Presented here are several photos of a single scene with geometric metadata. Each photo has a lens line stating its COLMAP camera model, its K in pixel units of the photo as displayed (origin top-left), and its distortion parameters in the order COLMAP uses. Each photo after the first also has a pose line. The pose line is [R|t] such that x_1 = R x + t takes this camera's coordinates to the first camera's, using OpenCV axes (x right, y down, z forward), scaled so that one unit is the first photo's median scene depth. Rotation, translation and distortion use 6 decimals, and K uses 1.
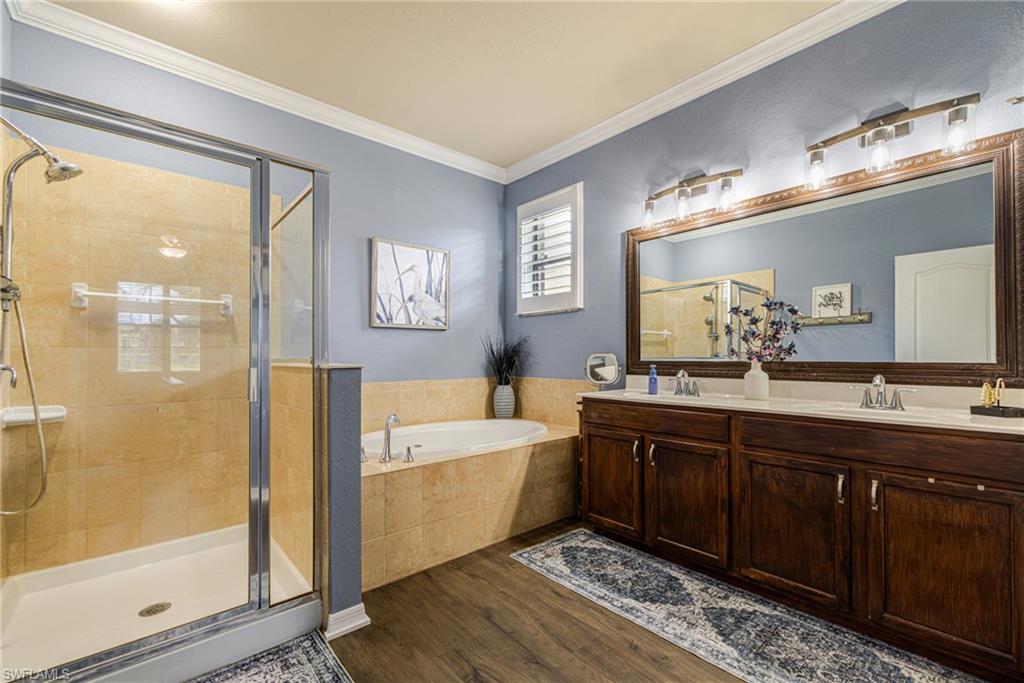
lens RADIAL K [[434.2, 0, 510.7], [0, 434.2, 354.8], [0, 0, 1]] dist [0.000338, 0.000092]
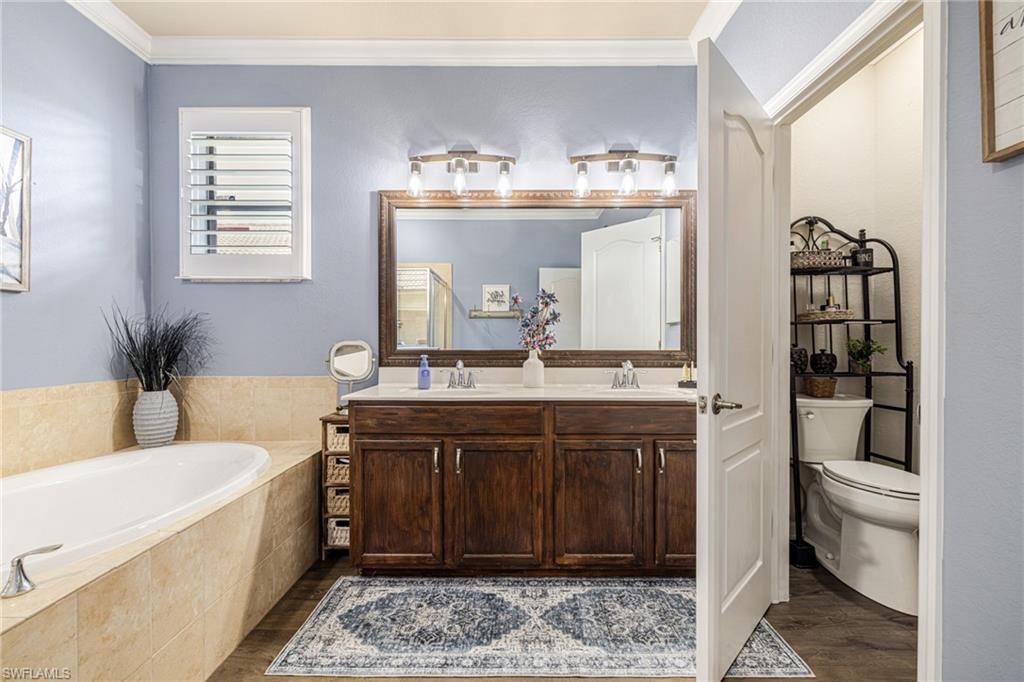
lens RADIAL K [[431.6, 0, 508.6], [0, 431.6, 348.0], [0, 0, 1]] dist [0.000503, -0.000054]
pose [[0.657690, -0.005005, 0.753272, -0.228596], [-0.006908, 0.999896, 0.012675, -0.002620], [-0.753257, -0.013540, 0.657587, 0.349023]]
